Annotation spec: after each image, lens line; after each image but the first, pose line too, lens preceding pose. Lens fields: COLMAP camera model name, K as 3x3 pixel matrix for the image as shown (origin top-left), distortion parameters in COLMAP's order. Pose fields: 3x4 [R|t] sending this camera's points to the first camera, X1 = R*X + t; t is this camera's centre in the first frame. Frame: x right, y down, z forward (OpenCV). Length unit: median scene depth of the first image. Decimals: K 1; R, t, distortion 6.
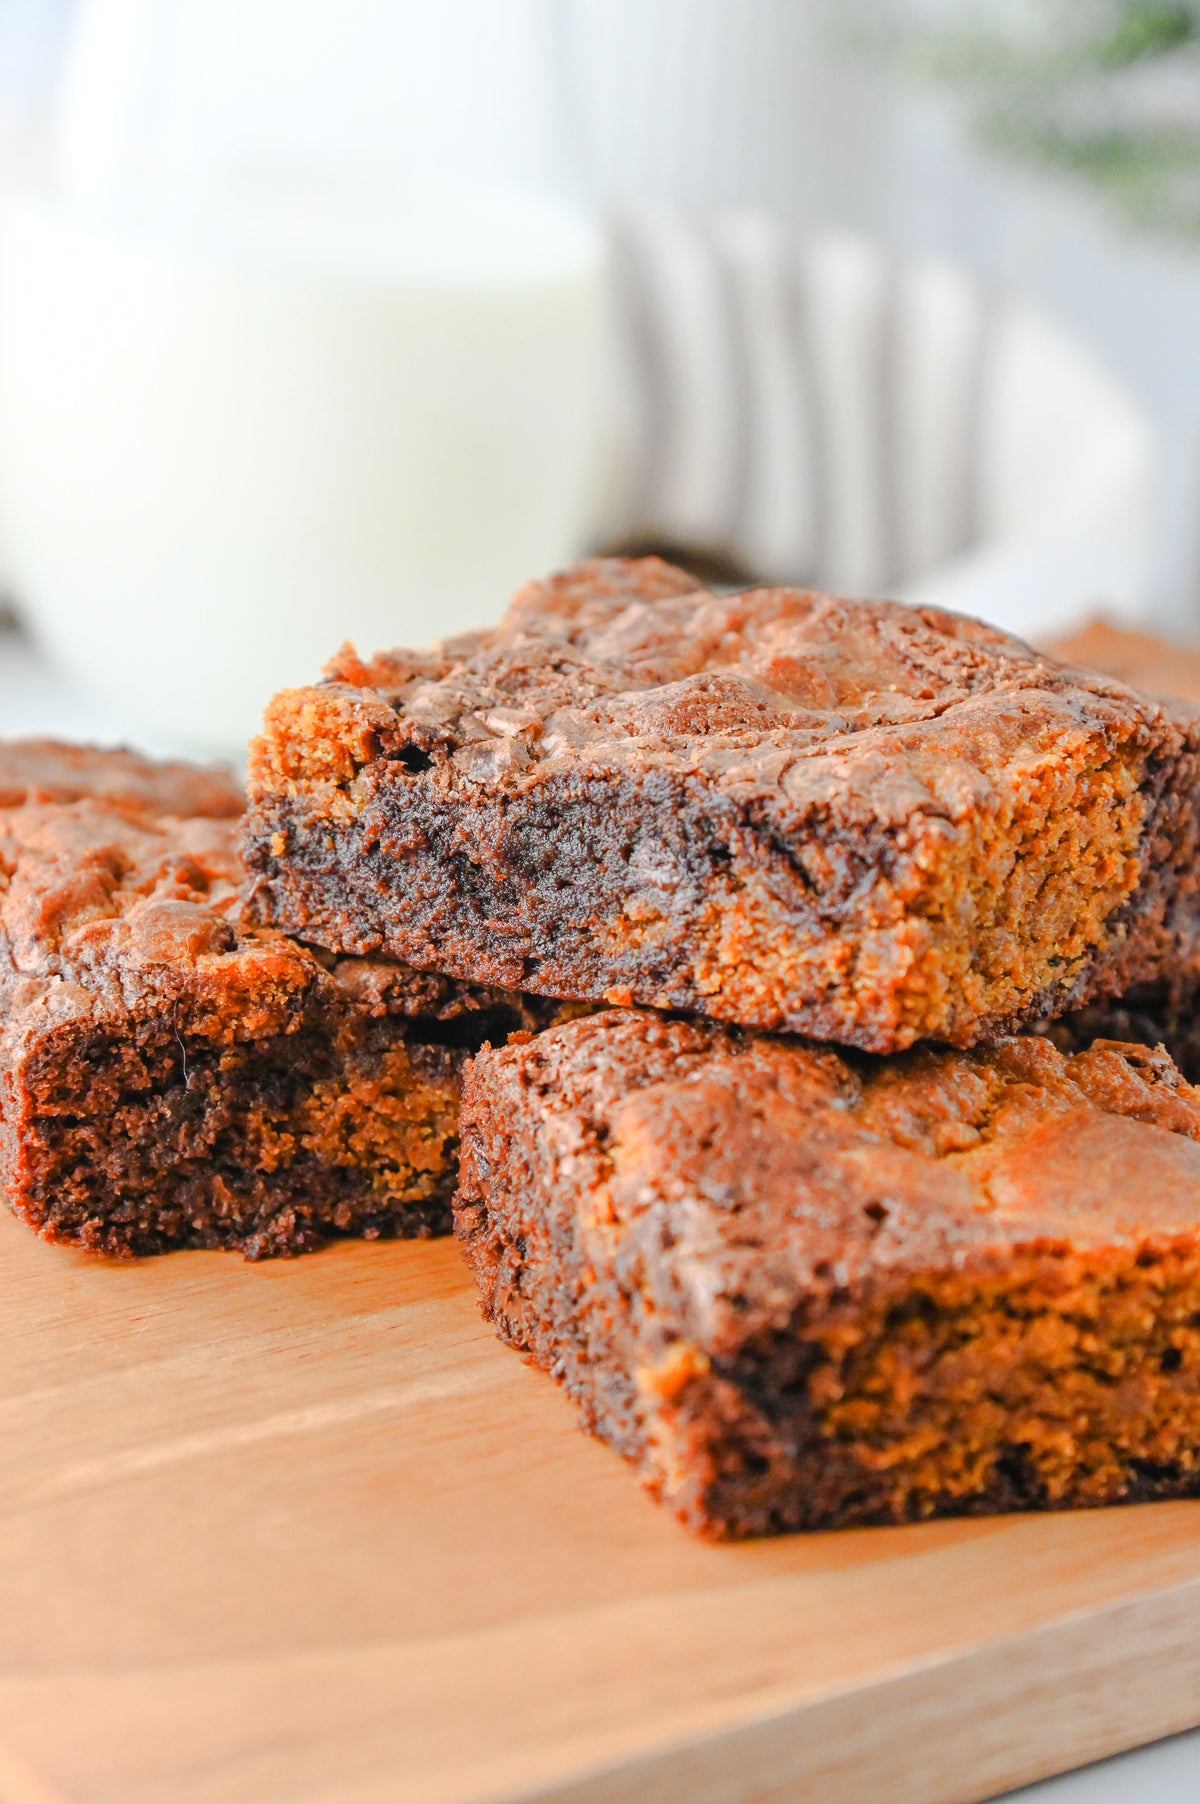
lens RADIAL K [[4796.4, 0, 600.4], [0, 4796.4, 913.4], [0, 0, 1]] dist [0.528829, 0.000000]
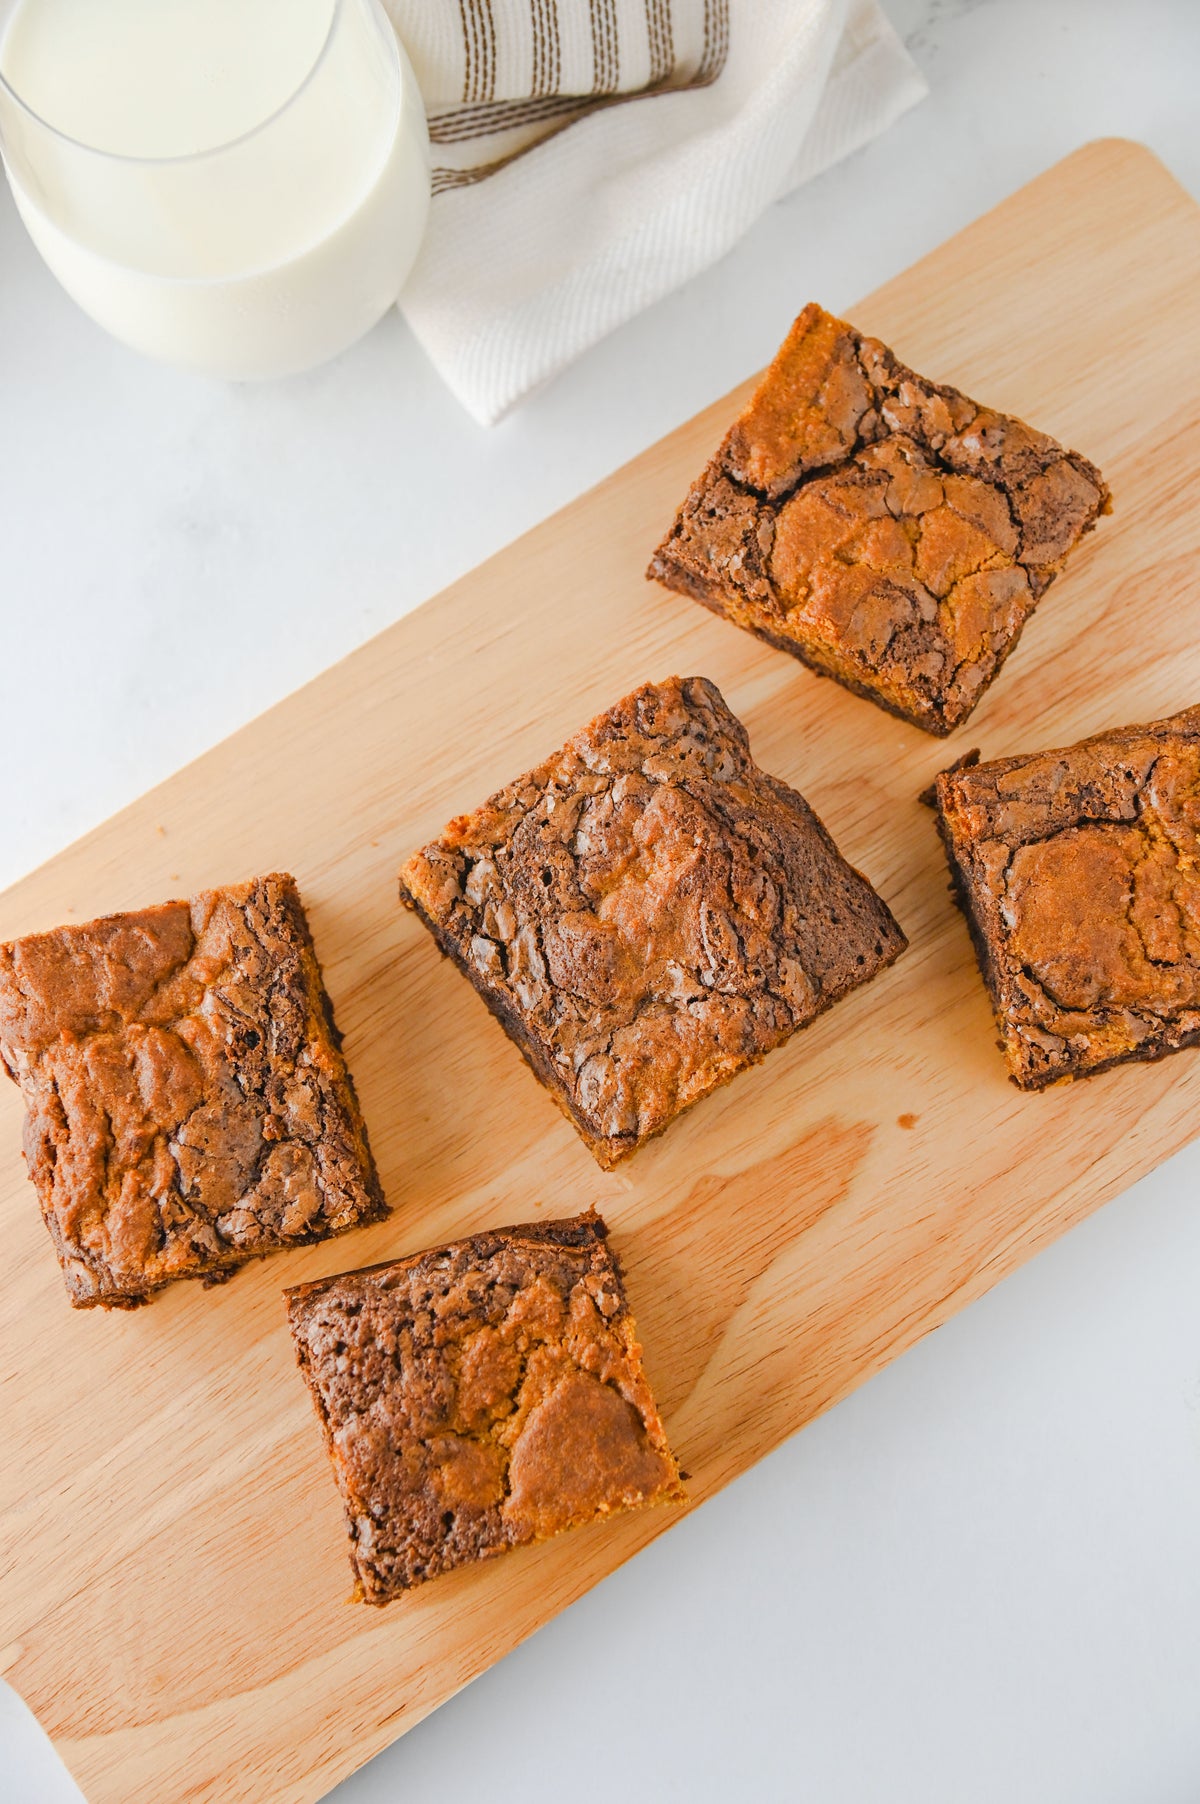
lens RADIAL K [[2386.9, 0, 586.2], [0, 2386.9, 889.9], [0, 0, 1]] dist [0.098791, 0.000000]
pose [[0.991191, 0.045004, -0.124557, 0.227746], [0.087264, 0.485530, 0.869854, -0.960945], [0.099624, -0.873061, 0.477326, 0.684191]]
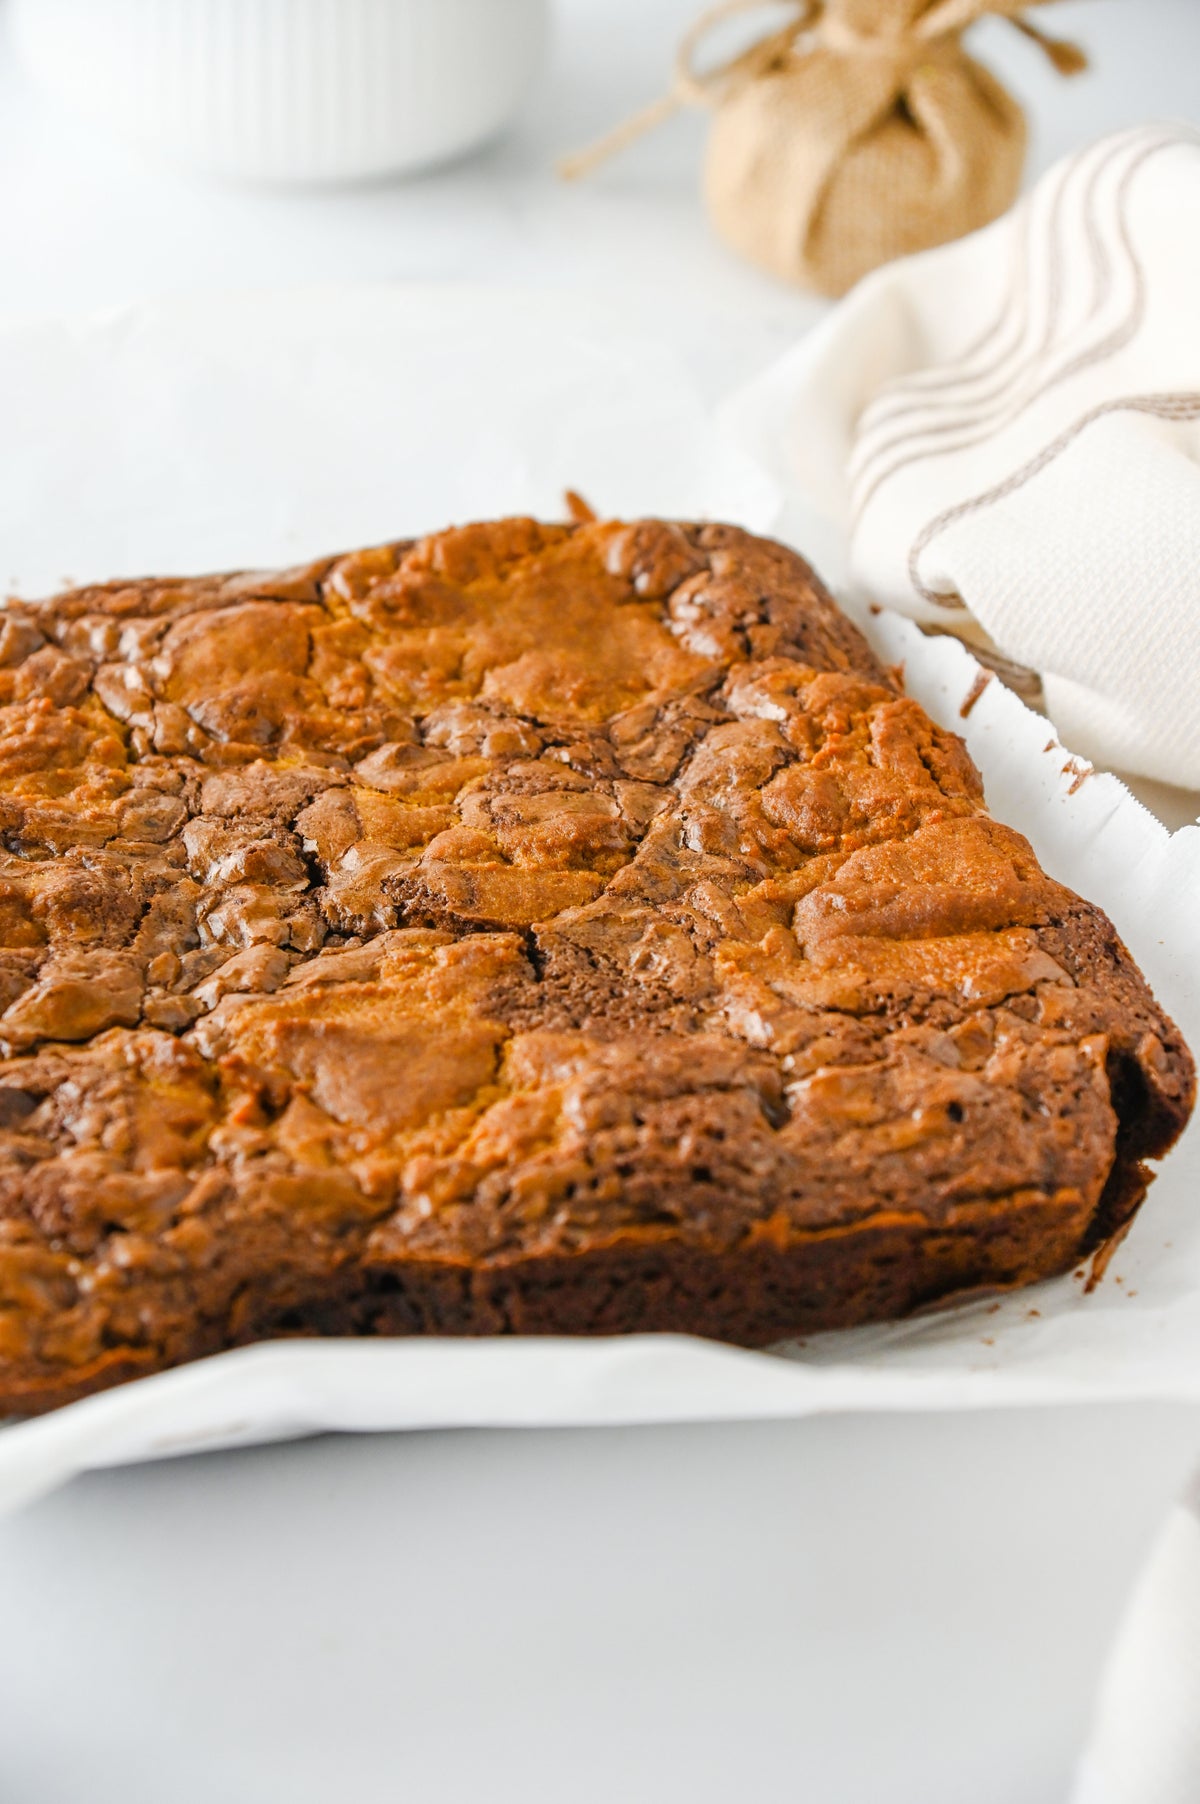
lens RADIAL K [[3744.2, 0, 605.5], [0, 3744.2, 902.9], [0, 0, 1]] dist [0.308978, 0.000000]
pose [[0.997904, -0.045279, -0.046240, 0.506561], [0.057052, 0.952777, 0.298264, -0.328973], [0.030551, -0.300277, 0.953363, -0.142135]]
